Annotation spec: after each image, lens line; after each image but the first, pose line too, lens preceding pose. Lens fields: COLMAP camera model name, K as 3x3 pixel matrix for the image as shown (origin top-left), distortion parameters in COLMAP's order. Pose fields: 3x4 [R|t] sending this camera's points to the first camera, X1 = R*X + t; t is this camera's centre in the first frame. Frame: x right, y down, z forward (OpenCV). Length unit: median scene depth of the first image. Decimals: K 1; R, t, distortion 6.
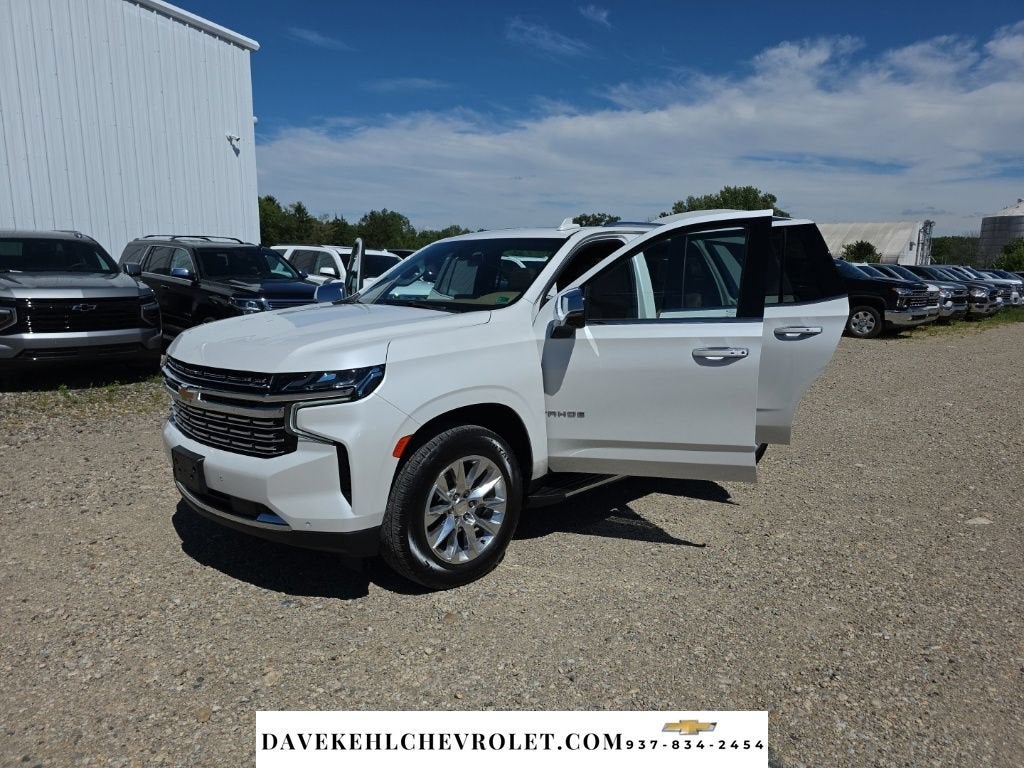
lens RADIAL K [[691.5, 0, 518.8], [0, 691.5, 372.3], [0, 0, 1]] dist [0.050409, -0.040684]
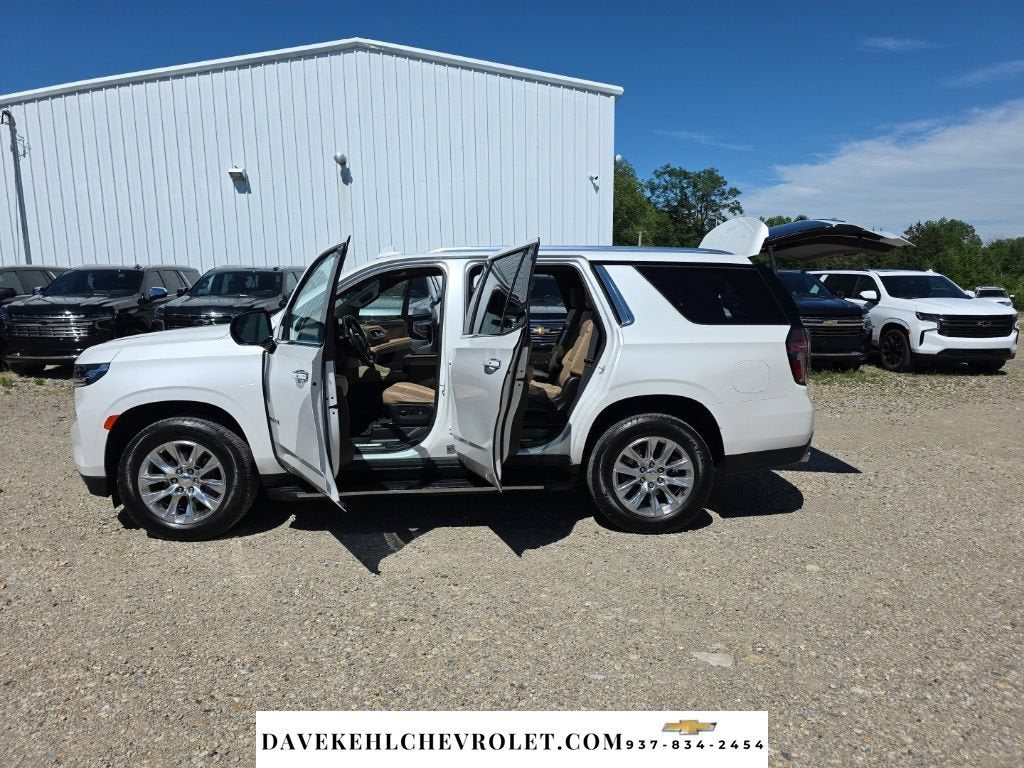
lens RADIAL K [[691.5, 0, 518.8], [0, 691.5, 372.3], [0, 0, 1]] dist [0.050409, -0.040684]
pose [[0.730006, 0.070804, -0.679763, 0.651159], [-0.090310, 0.995891, 0.006747, -0.036204], [0.677448, 0.056464, 0.733401, 0.243355]]
